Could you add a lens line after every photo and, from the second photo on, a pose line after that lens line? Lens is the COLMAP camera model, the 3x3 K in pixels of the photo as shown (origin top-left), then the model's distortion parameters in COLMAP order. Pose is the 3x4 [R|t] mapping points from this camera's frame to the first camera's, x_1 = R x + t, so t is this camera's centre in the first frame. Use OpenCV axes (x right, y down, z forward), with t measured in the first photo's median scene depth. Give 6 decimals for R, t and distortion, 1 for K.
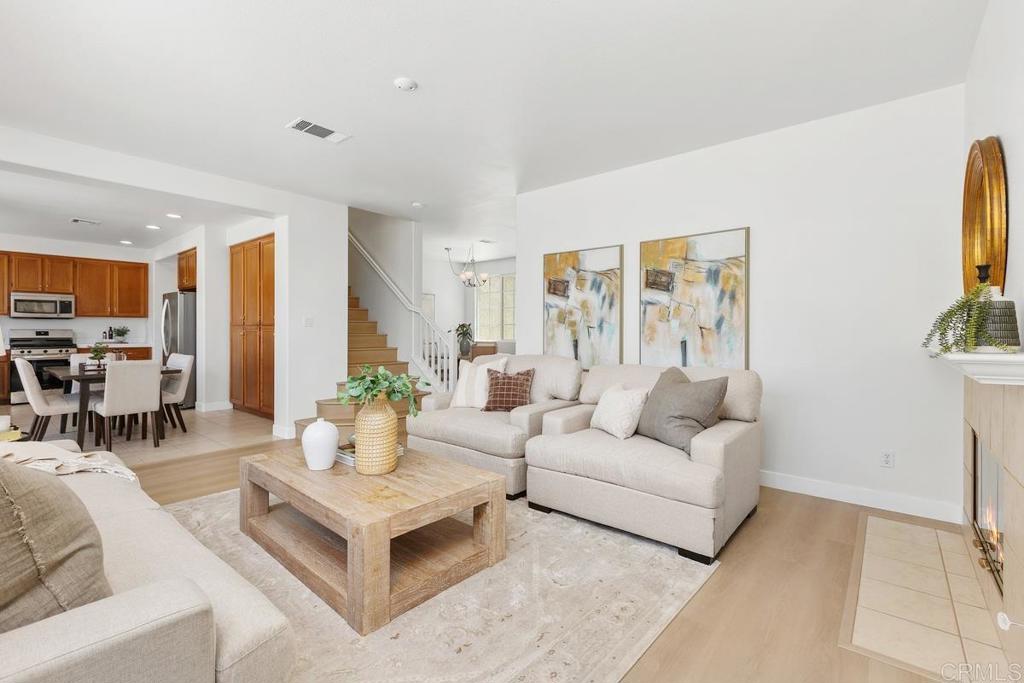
lens RADIAL K [[455.0, 0, 518.2], [0, 455.0, 333.2], [0, 0, 1]] dist [-0.002771, -0.000296]
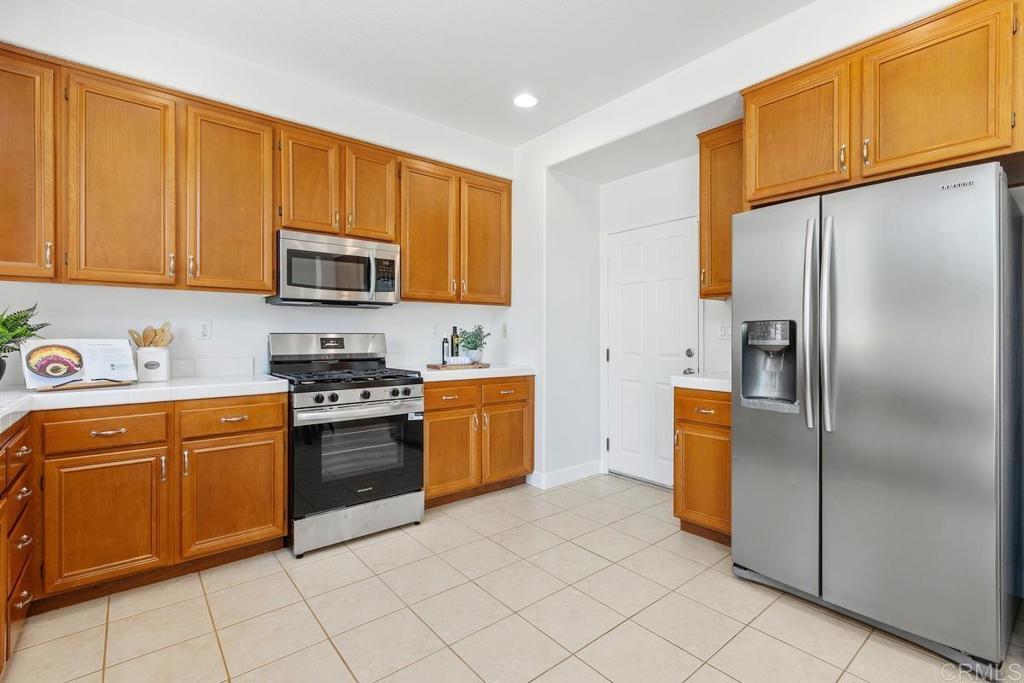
lens RADIAL K [[455.0, 0, 509.6], [0, 455.0, 337.0], [0, 0, 1]] dist [-0.002771, -0.000296]
pose [[0.981129, -0.003803, -0.193315, -1.333760], [0.002700, 0.999979, -0.005970, -0.003516], [0.193333, 0.005335, 0.981119, 1.043677]]
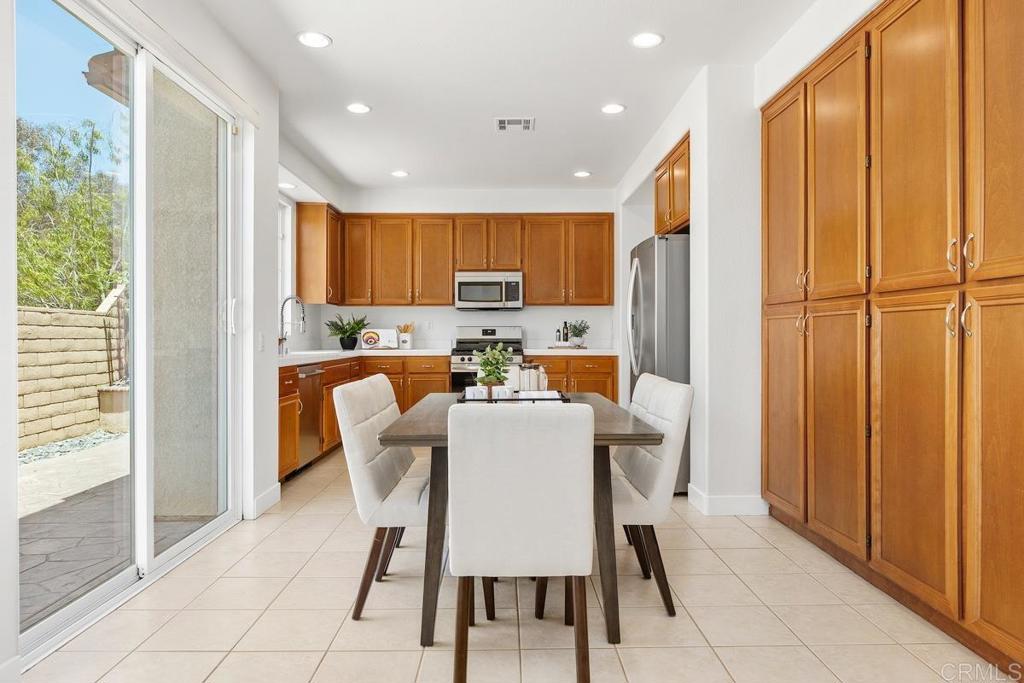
lens RADIAL K [[630.5, 0, 514.3], [0, 630.5, 336.5], [0, 0, 1]] dist [-0.000762, 0.001272]
pose [[0.648615, -0.002963, -0.761111, -0.511177], [-0.001181, 0.999987, -0.004900, 0.018249], [0.761116, 0.004077, 0.648603, 0.686017]]
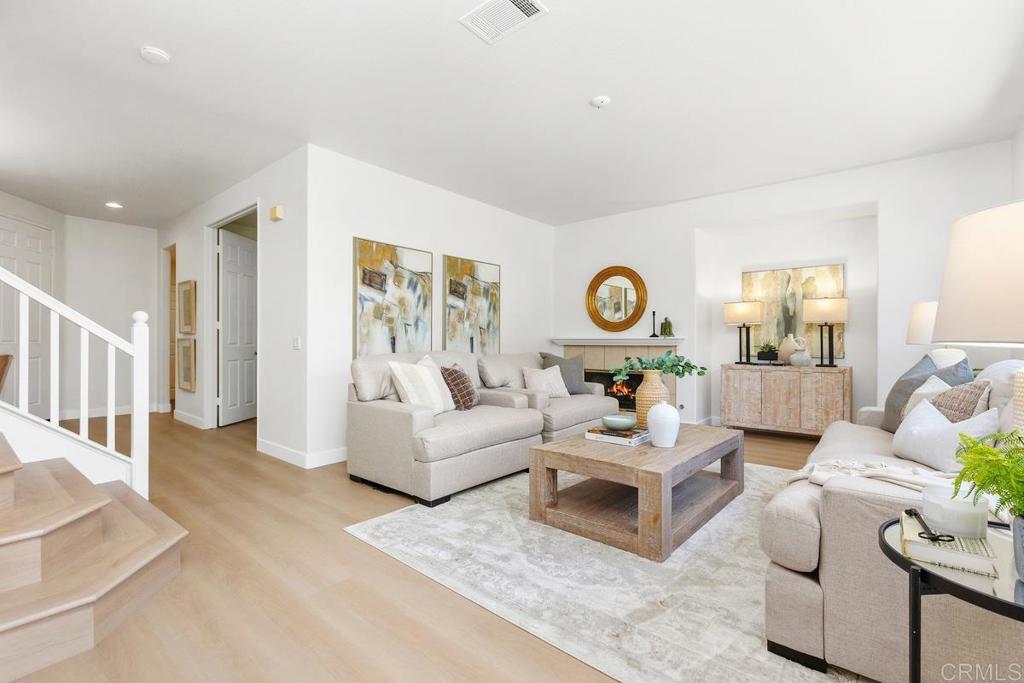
lens RADIAL K [[455.0, 0, 507.4], [0, 455.0, 342.4], [0, 0, 1]] dist [-0.002771, -0.000296]
pose [[0.003525, -0.004411, 0.999984, -0.813735], [0.002793, 0.999986, 0.004401, 0.021575], [-0.999990, 0.002777, 0.003538, 0.730256]]
